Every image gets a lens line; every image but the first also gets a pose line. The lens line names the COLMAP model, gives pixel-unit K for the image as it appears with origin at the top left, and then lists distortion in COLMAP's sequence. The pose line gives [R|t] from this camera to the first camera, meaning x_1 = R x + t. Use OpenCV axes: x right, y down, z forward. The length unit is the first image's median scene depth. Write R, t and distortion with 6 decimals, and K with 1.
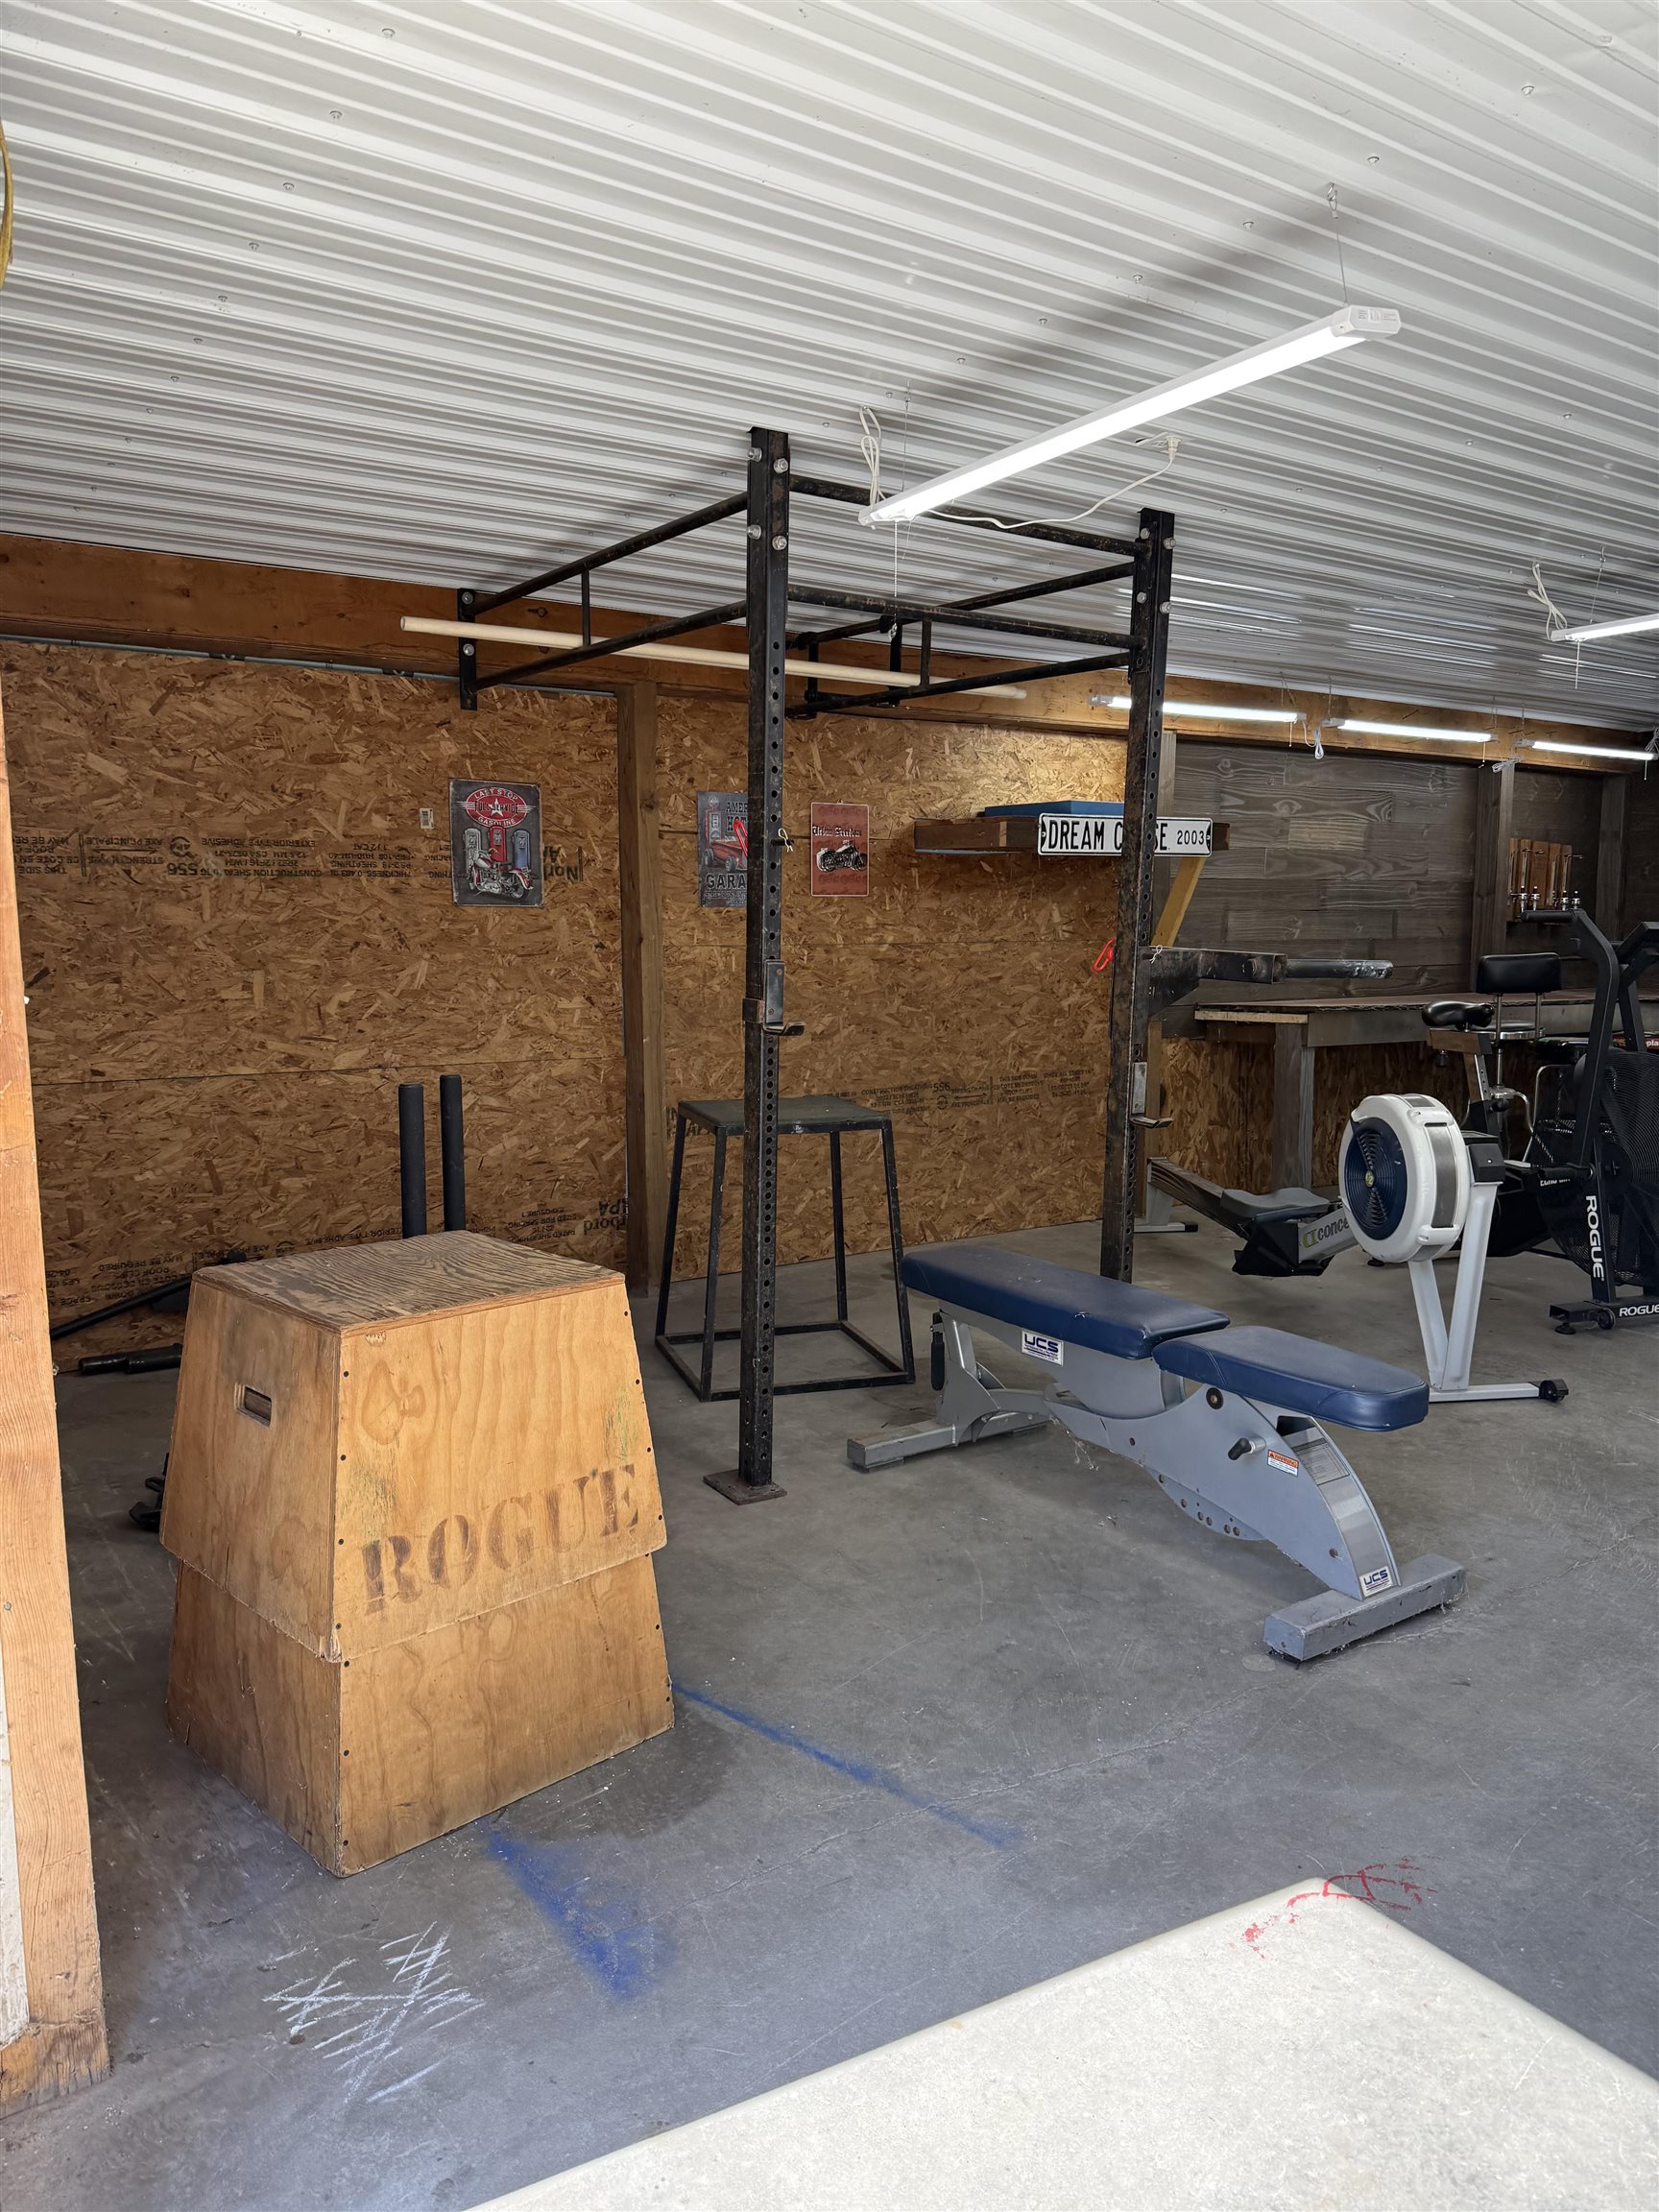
lens RADIAL K [[1521.9, 0, 827.8], [0, 1521.9, 1116.2], [0, 0, 1]] dist [0.137628, -0.267531]
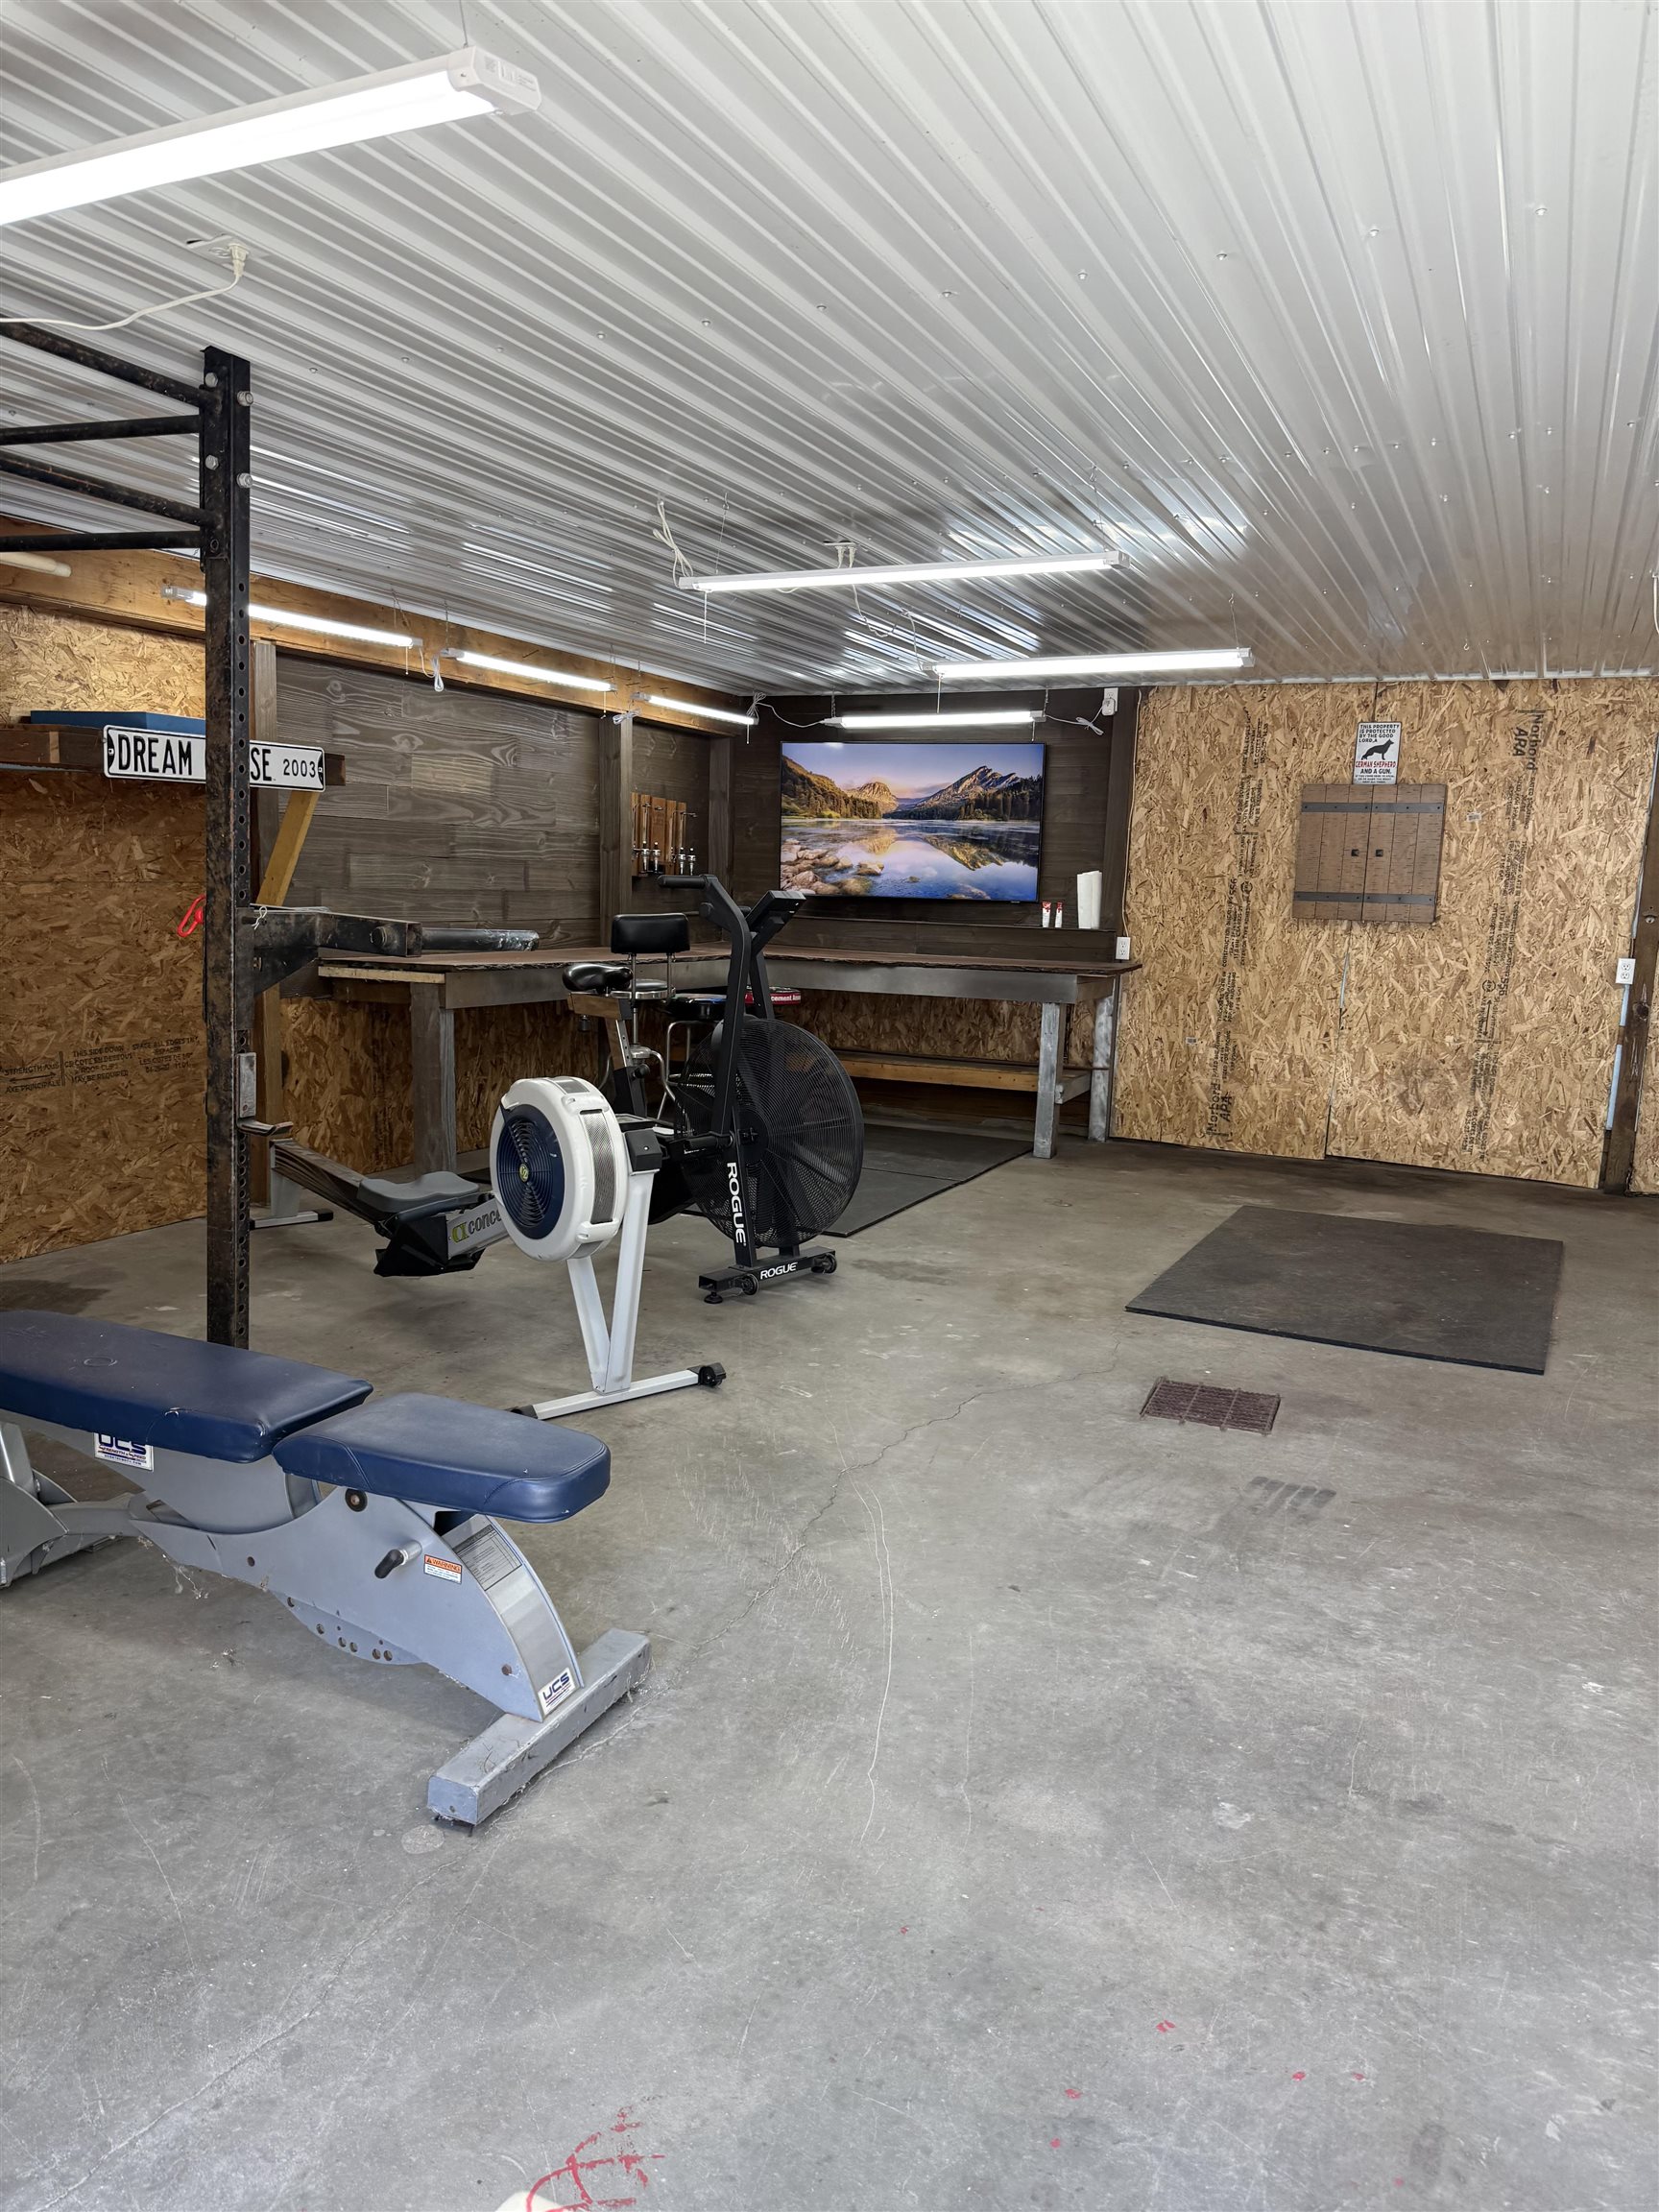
lens RADIAL K [[1521.9, 0, 827.8], [0, 1521.9, 1116.2], [0, 0, 1]] dist [0.137628, -0.267531]
pose [[0.853297, -0.054396, 0.518580, 0.032076], [0.032006, 0.998132, 0.052035, -0.024833], [-0.520442, -0.027804, 0.853444, 0.112112]]
